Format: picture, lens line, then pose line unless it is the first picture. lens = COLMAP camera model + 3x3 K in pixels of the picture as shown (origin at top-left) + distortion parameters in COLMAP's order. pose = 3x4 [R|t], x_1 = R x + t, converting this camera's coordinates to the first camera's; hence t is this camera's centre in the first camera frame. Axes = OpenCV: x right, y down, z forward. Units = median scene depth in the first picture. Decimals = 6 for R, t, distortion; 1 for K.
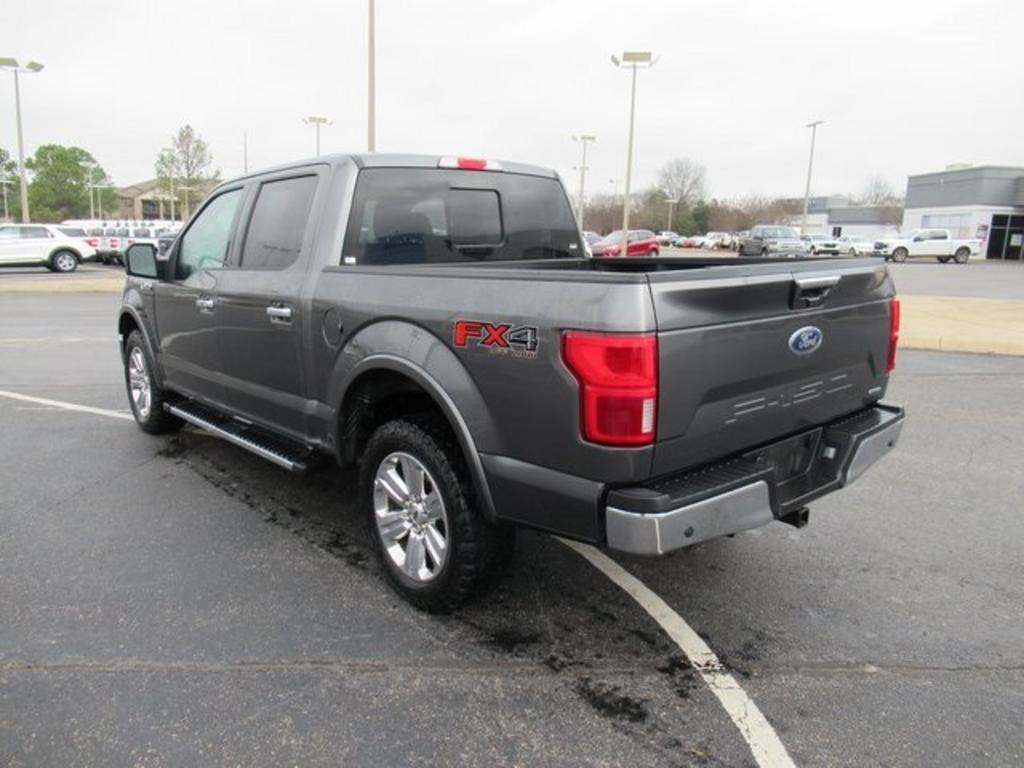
lens RADIAL K [[745.0, 0, 502.2], [0, 745.0, 386.0], [0, 0, 1]] dist [0.012062, -0.011292]
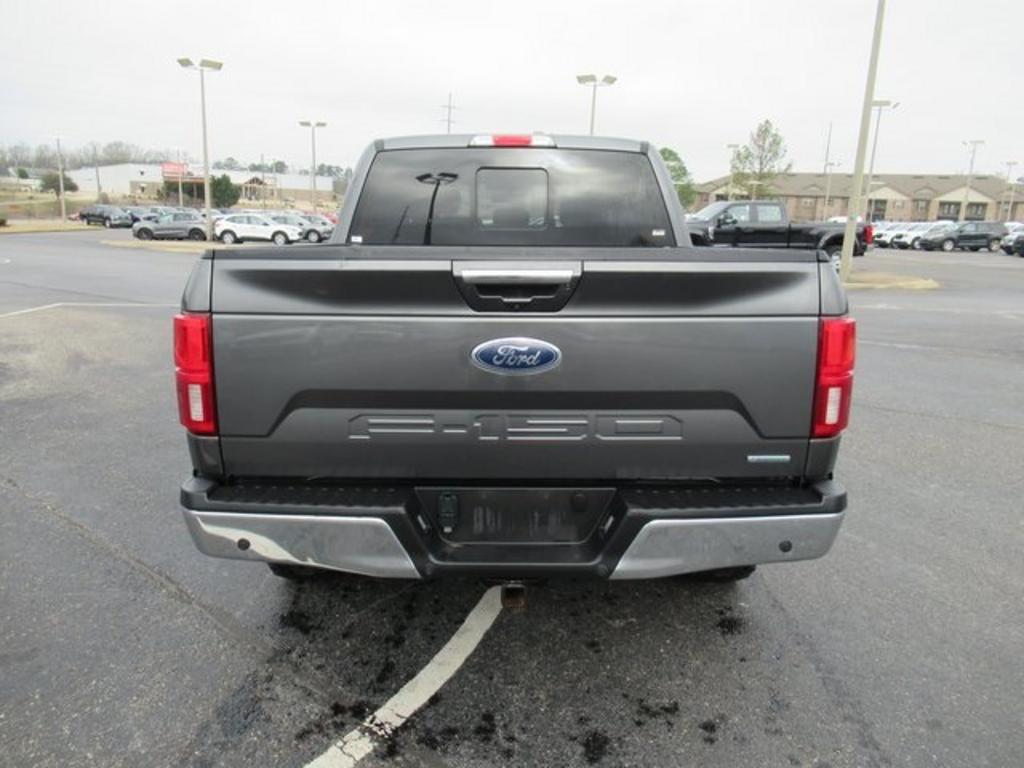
lens RADIAL K [[745.0, 0, 505.1], [0, 745.0, 386.8], [0, 0, 1]] dist [0.012062, -0.011292]
pose [[0.755458, 0.149195, -0.637985, 0.597001], [-0.143529, 0.987762, 0.061035, -0.050824], [0.639283, 0.045460, 0.767627, 0.298061]]
